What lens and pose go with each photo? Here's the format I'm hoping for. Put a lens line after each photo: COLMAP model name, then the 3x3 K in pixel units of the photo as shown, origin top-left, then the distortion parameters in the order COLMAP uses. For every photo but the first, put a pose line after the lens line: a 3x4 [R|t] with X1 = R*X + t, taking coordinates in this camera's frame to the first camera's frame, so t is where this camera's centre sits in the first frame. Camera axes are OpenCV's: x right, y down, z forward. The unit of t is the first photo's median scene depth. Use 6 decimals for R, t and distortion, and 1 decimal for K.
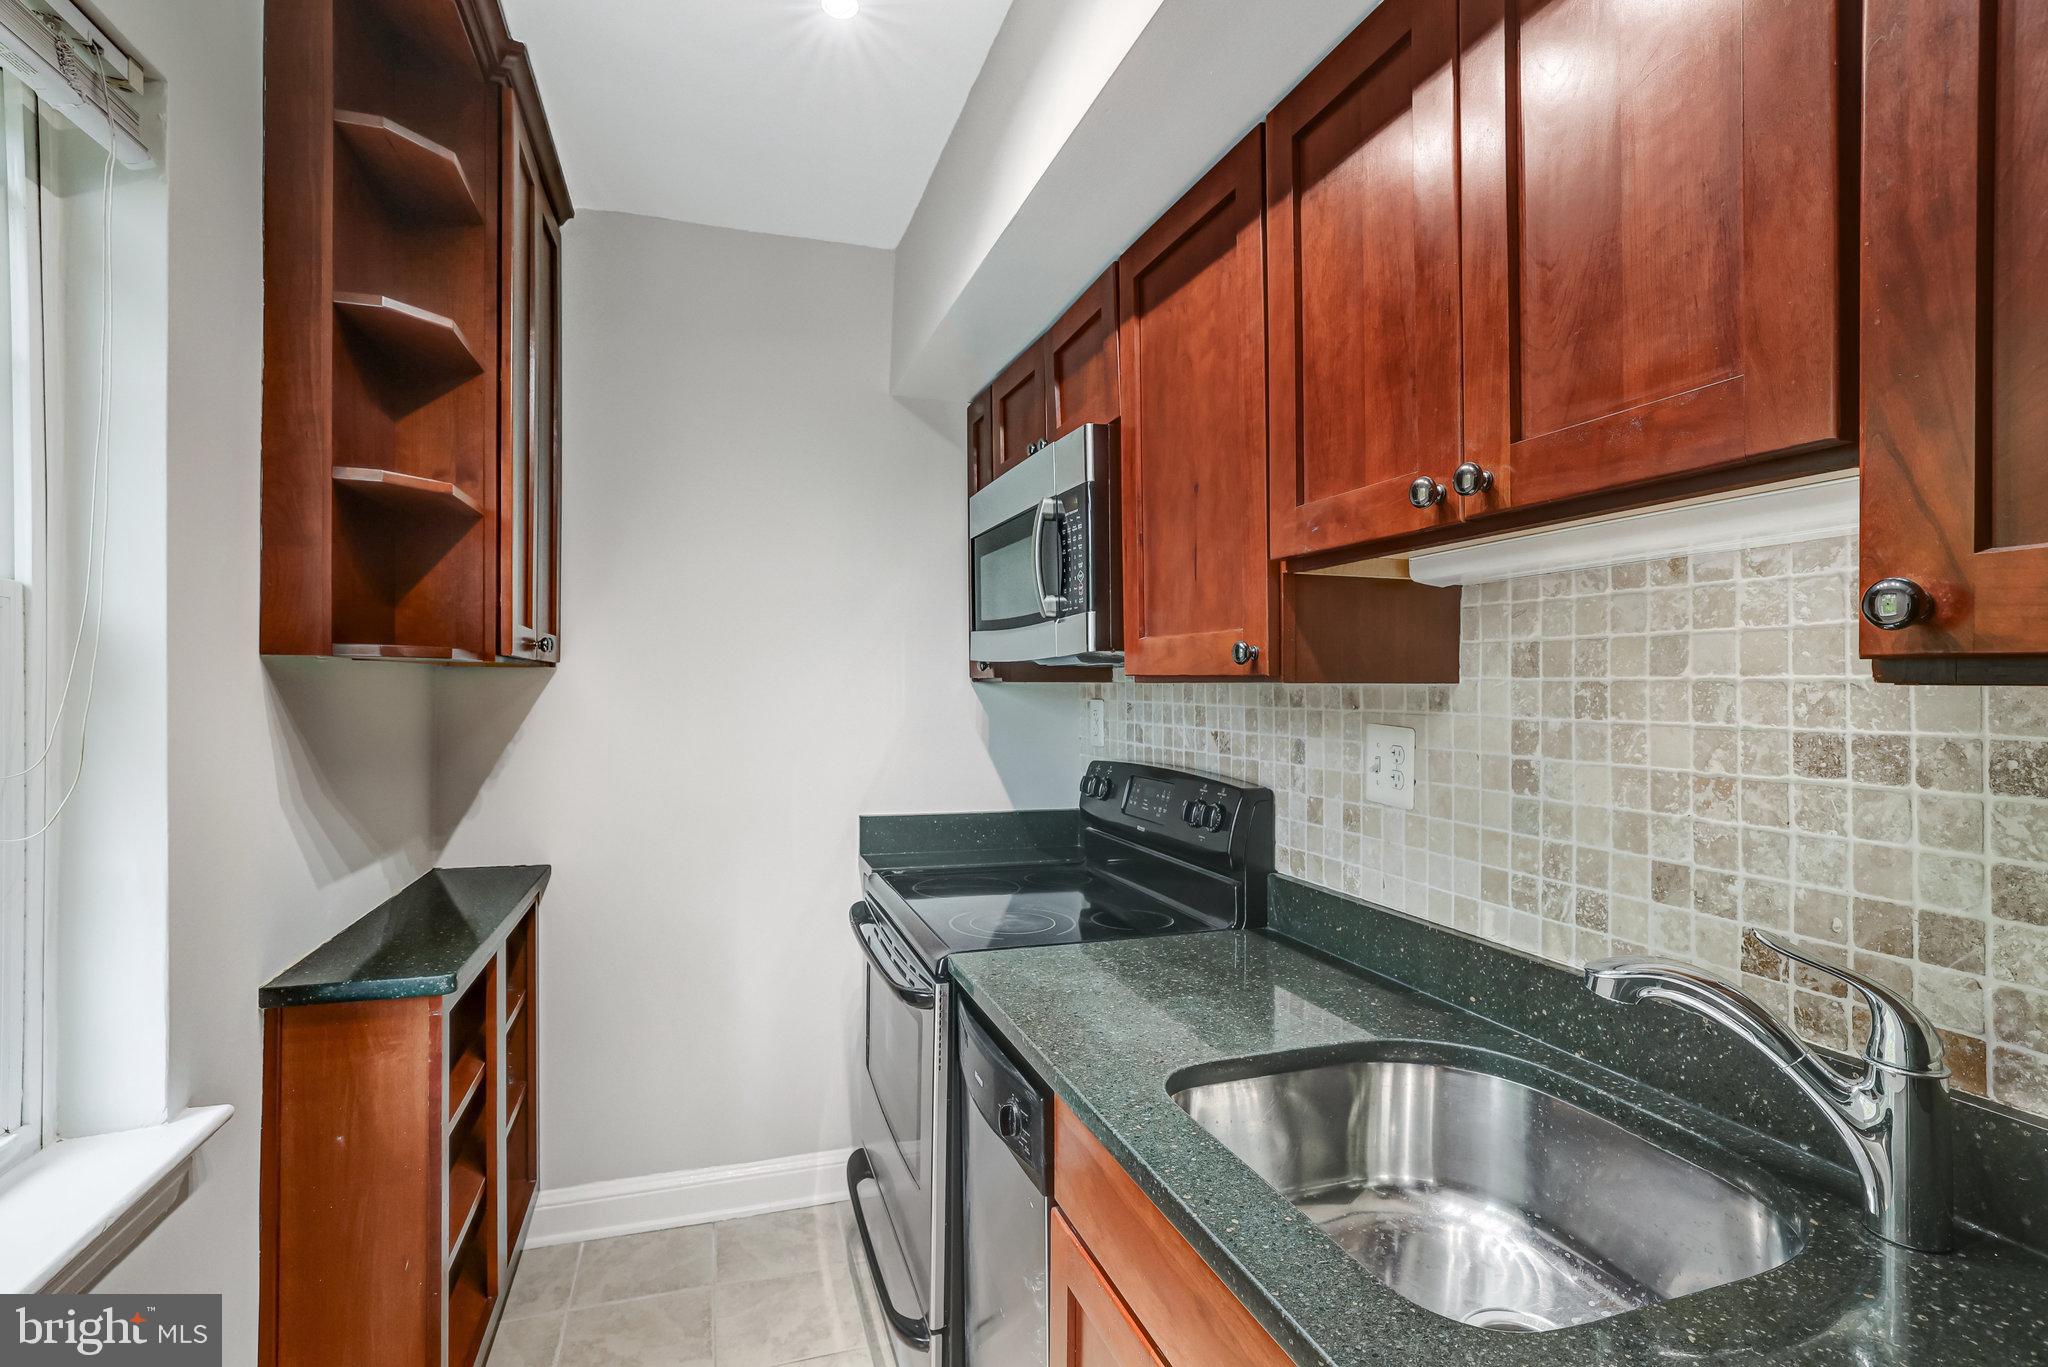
lens RADIAL K [[960.7, 0, 1023.8], [0, 960.7, 684.7], [0, 0, 1]] dist [0.000309, 0.000075]
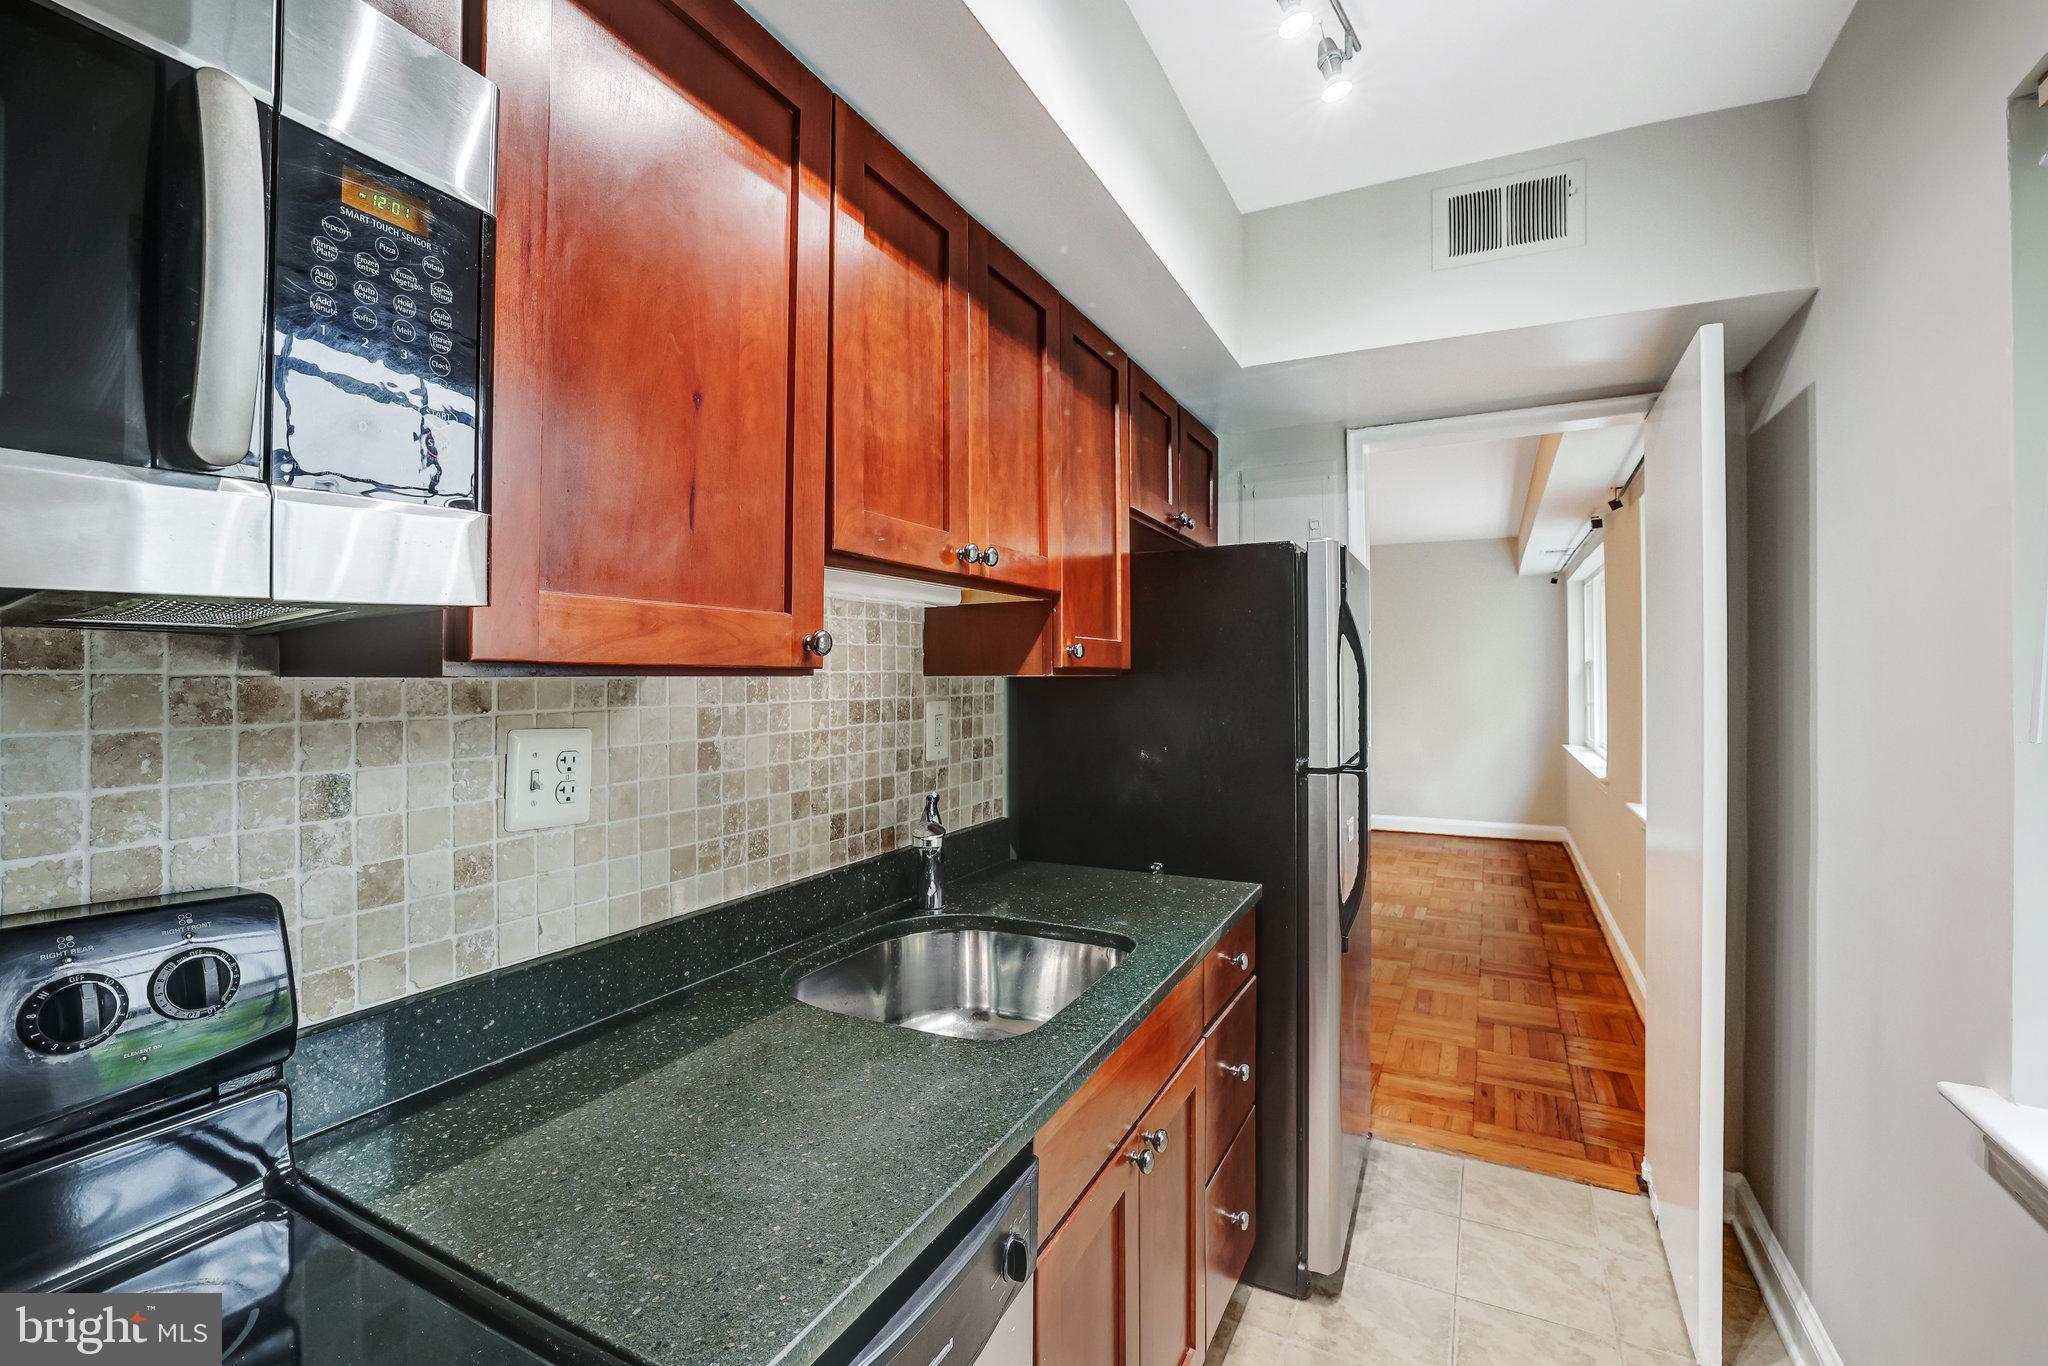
lens RADIAL K [[883.4, 0, 1025.3], [0, 883.4, 669.2], [0, 0, 1]] dist [-0.002411, 0.000116]
pose [[-0.691101, 0.004506, 0.722744, -0.532274], [0.001666, 0.999988, -0.004641, -0.004038], [-0.722756, -0.002004, -0.691100, 1.507856]]
